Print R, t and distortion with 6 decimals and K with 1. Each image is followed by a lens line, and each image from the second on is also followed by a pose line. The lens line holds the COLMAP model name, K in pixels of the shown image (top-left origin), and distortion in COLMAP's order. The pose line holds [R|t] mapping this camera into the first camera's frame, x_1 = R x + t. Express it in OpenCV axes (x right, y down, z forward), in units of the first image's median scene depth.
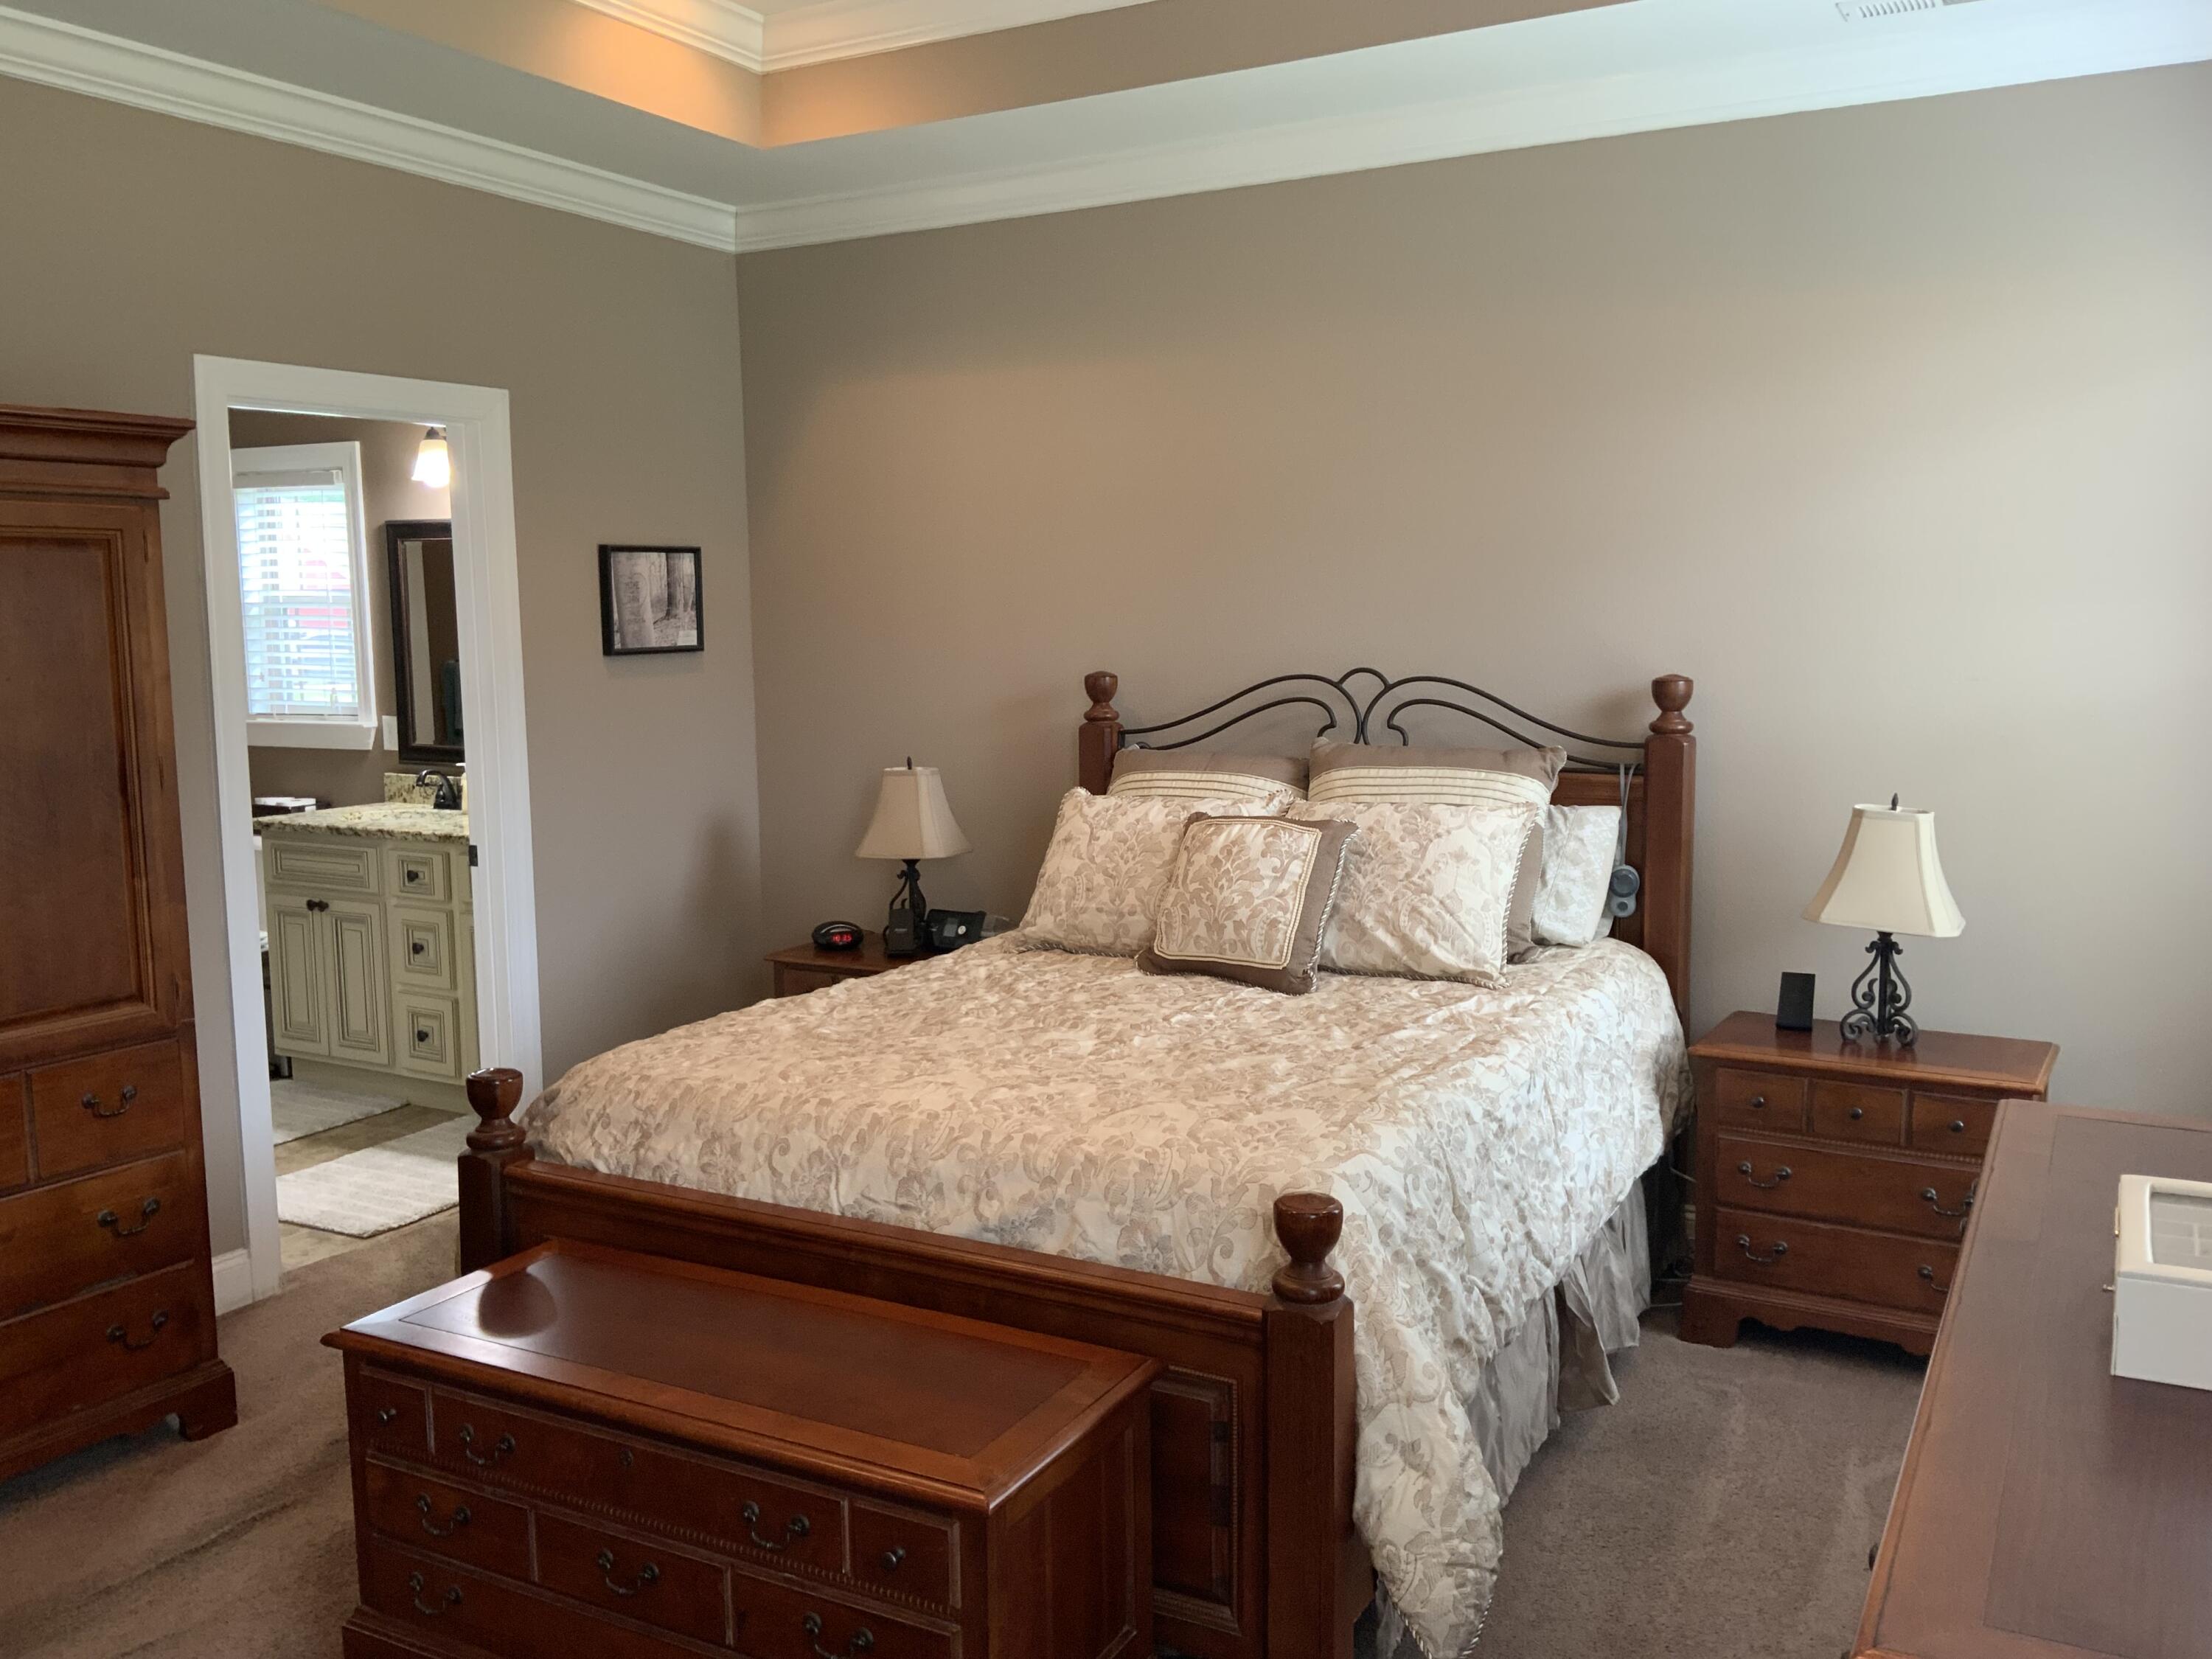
lens RADIAL K [[1824.7, 0, 1105.9], [0, 1824.7, 835.5], [0, 0, 1]] dist [0.073254, -0.143883]
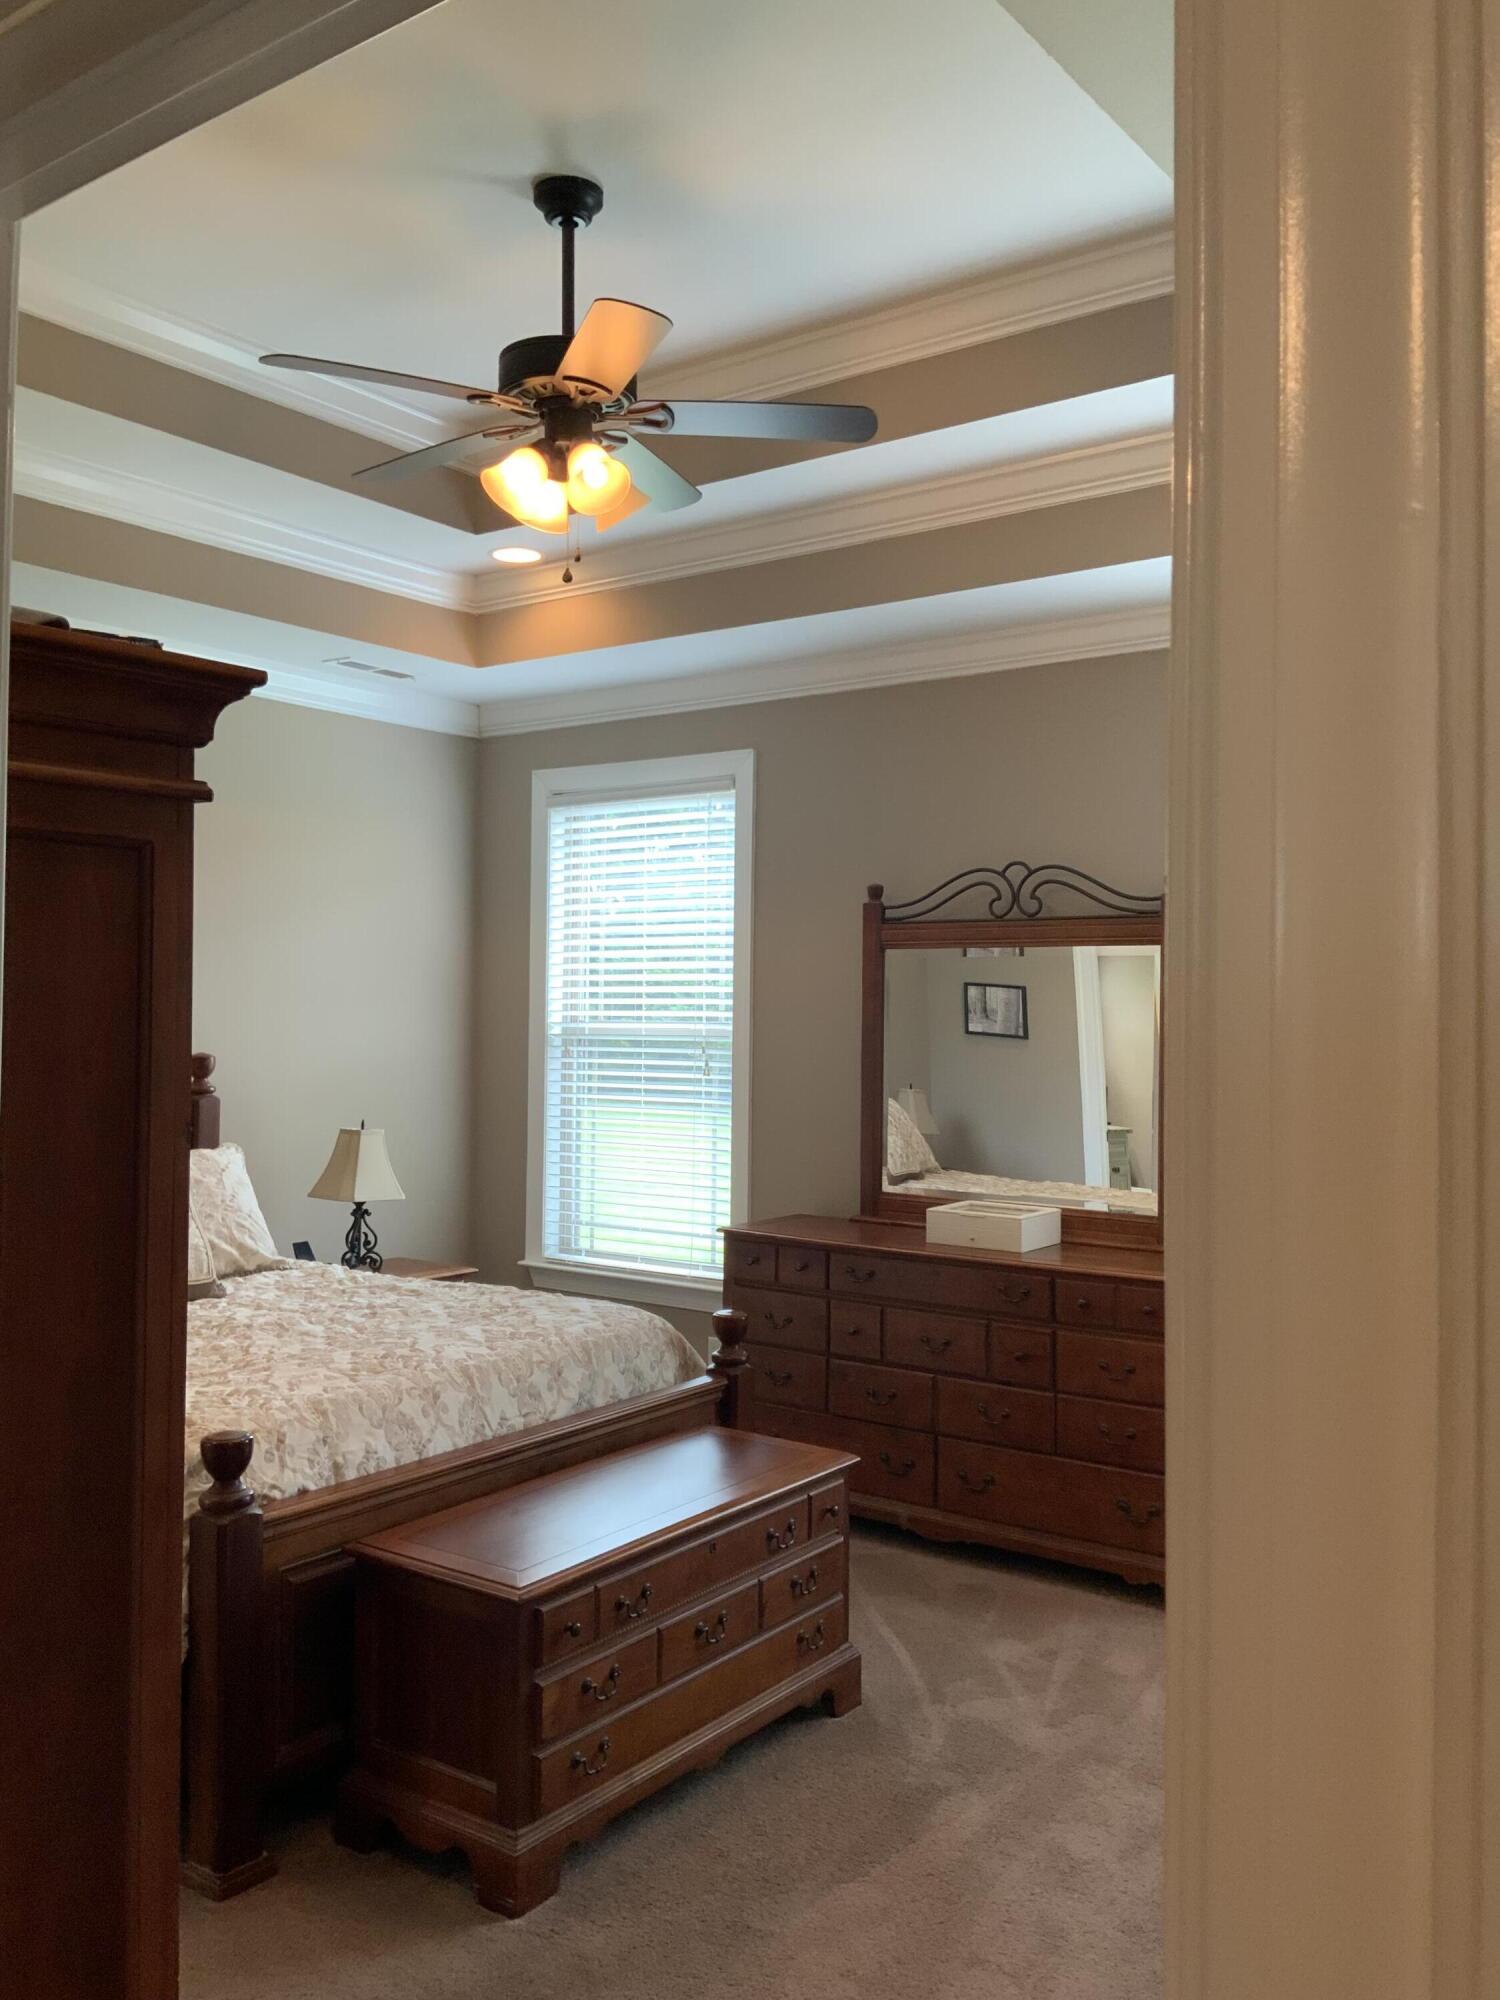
lens RADIAL K [[1649.8, 0, 748.0], [0, 1649.8, 998.7], [0, 0, 1]] dist [0.073254, -0.143883]
pose [[0.121837, 0.016987, 0.992405, -1.341919], [0.108526, 0.993631, -0.030331, -0.063045], [-0.986599, 0.111397, 0.119218, 0.605916]]
